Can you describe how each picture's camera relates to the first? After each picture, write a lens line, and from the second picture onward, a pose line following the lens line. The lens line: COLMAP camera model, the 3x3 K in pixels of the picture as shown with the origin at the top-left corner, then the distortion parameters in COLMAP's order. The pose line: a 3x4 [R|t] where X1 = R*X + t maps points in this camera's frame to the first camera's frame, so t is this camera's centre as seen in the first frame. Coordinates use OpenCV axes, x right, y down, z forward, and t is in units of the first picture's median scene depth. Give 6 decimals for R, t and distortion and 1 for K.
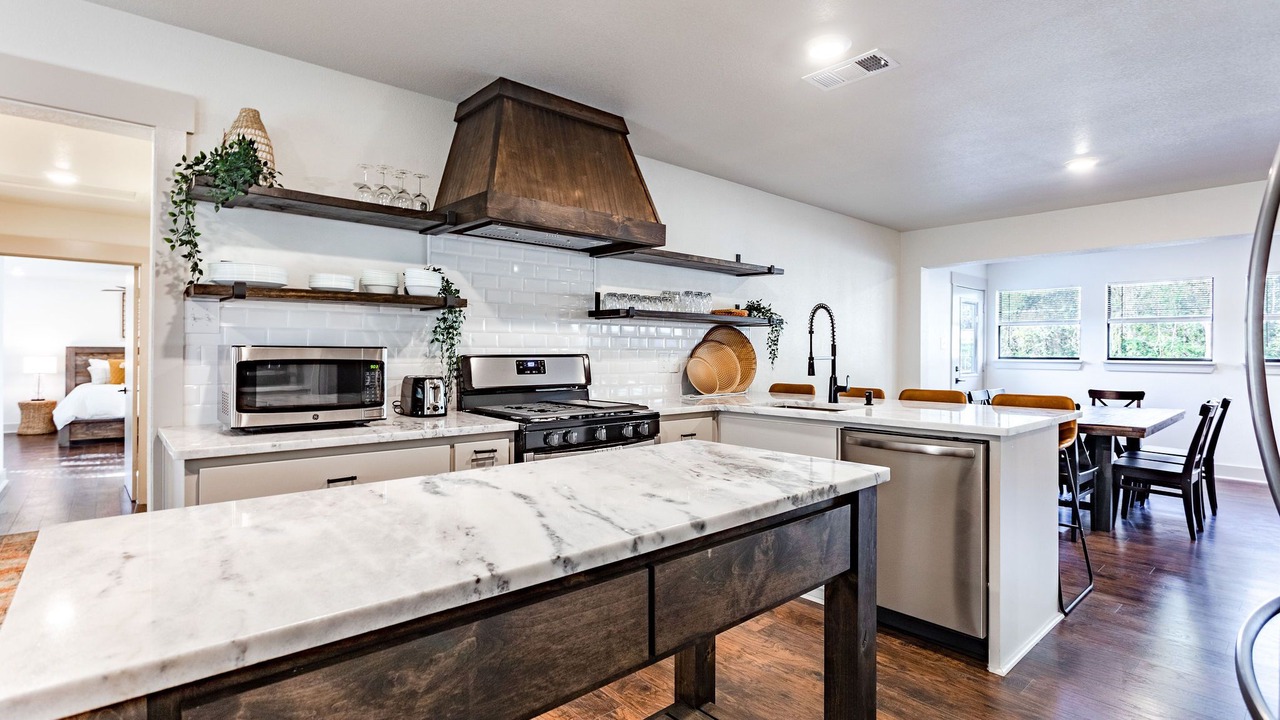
lens RADIAL K [[612.9, 0, 623.3], [0, 612.9, 351.7], [0, 0, 1]] dist [-0.017523, 0.008173]
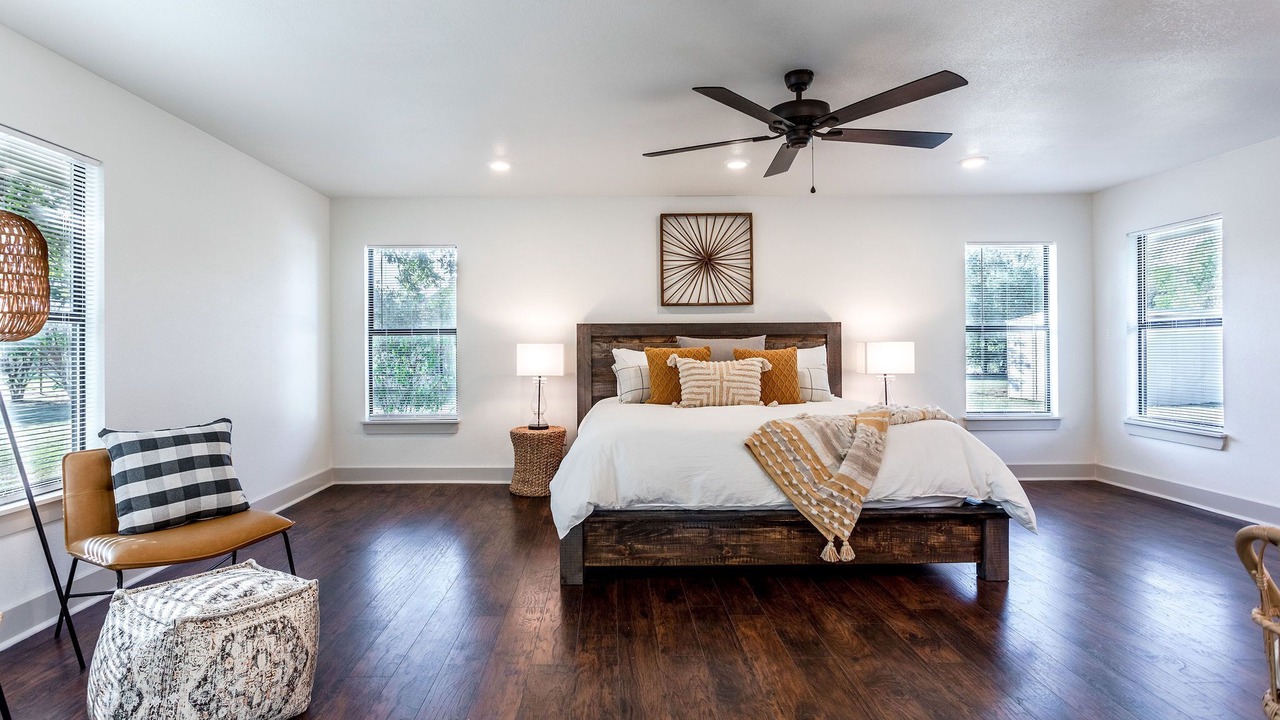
lens RADIAL K [[616.3, 0, 603.3], [0, 616.3, 354.0], [0, 0, 1]] dist [-0.053717, 0.074899]
pose [[0.757179, -0.005062, -0.653188, -1.831524], [0.010568, 0.999934, 0.004500, 0.048023], [0.653122, -0.010310, 0.757183, 2.022159]]
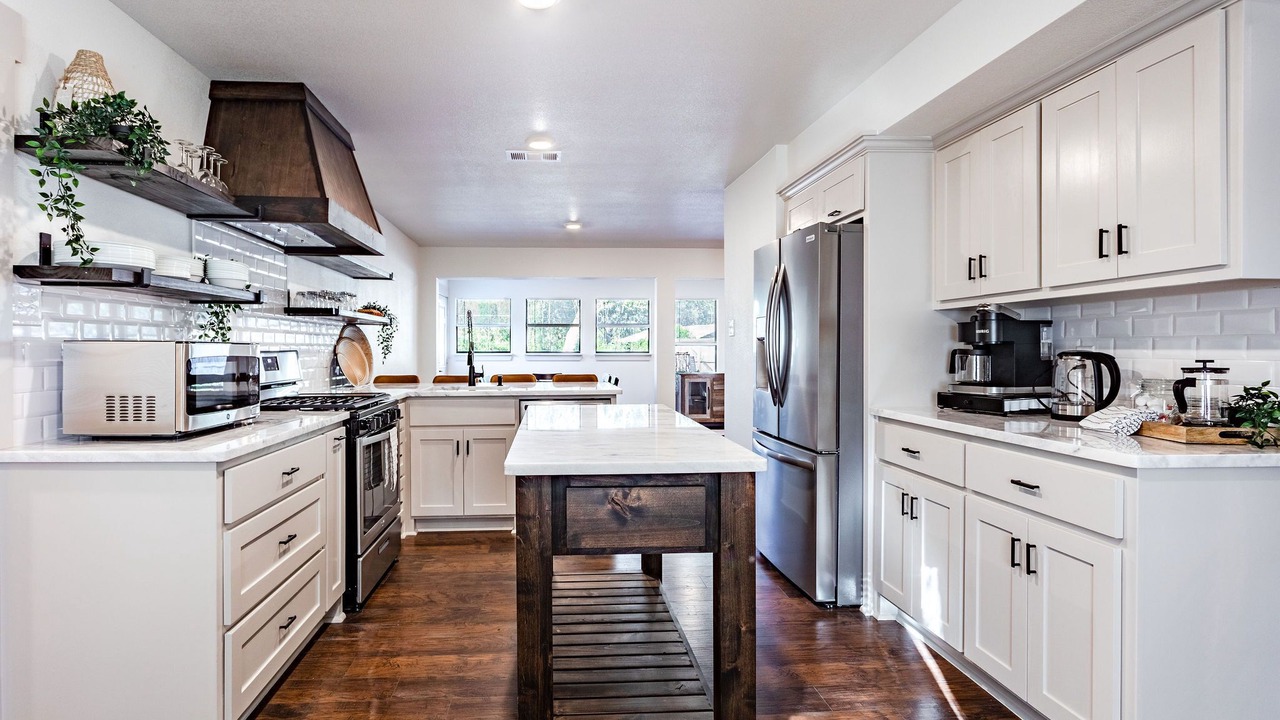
lens RADIAL K [[641.8, 0, 590.5], [0, 641.8, 351.8], [0, 0, 1]] dist [-0.018761, -0.000162]
pose [[0.605358, -0.009982, 0.795891, -0.700108], [0.006062, 0.999950, 0.007931, 0.000960], [-0.795930, 0.000023, 0.605388, -0.039568]]
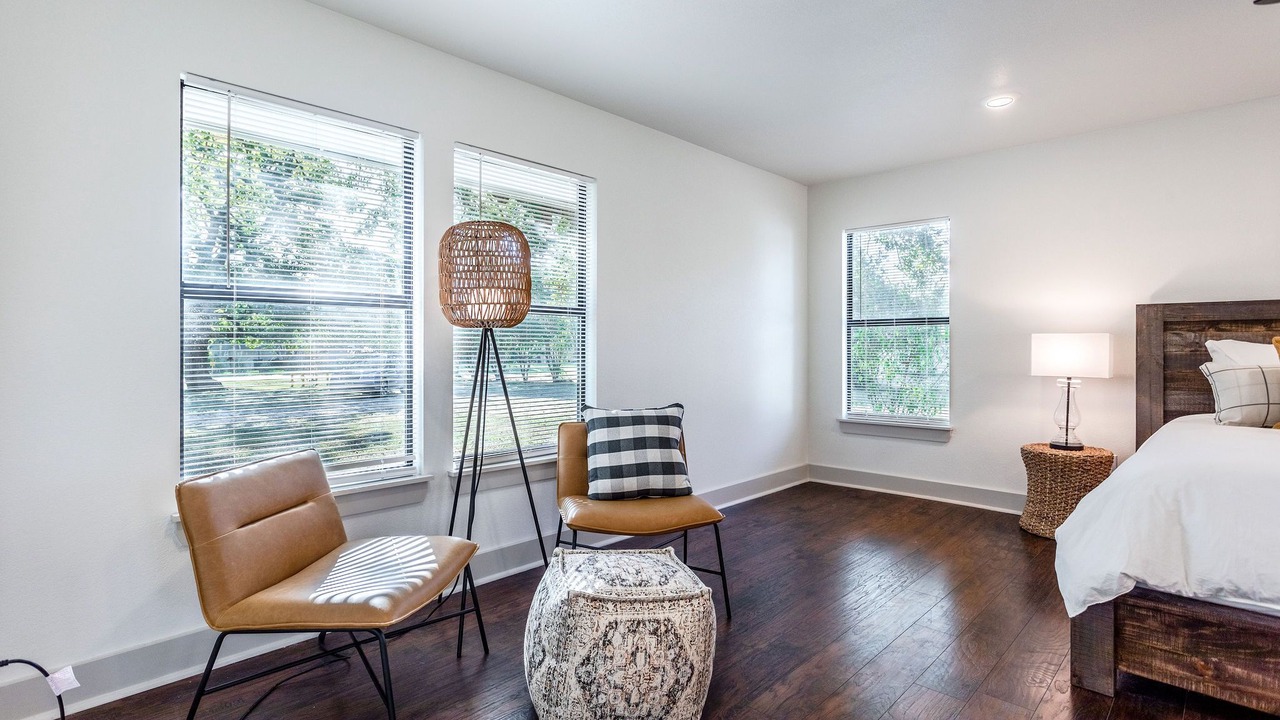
lens RADIAL K [[612.9, 0, 623.3], [0, 612.9, 351.7], [0, 0, 1]] dist [-0.017523, 0.008173]
pose [[0.081335, -0.000518, -0.996687, -1.912126], [0.000402, 1.000000, -0.000487, 0.062284], [0.996687, -0.000361, 0.081335, 2.183350]]
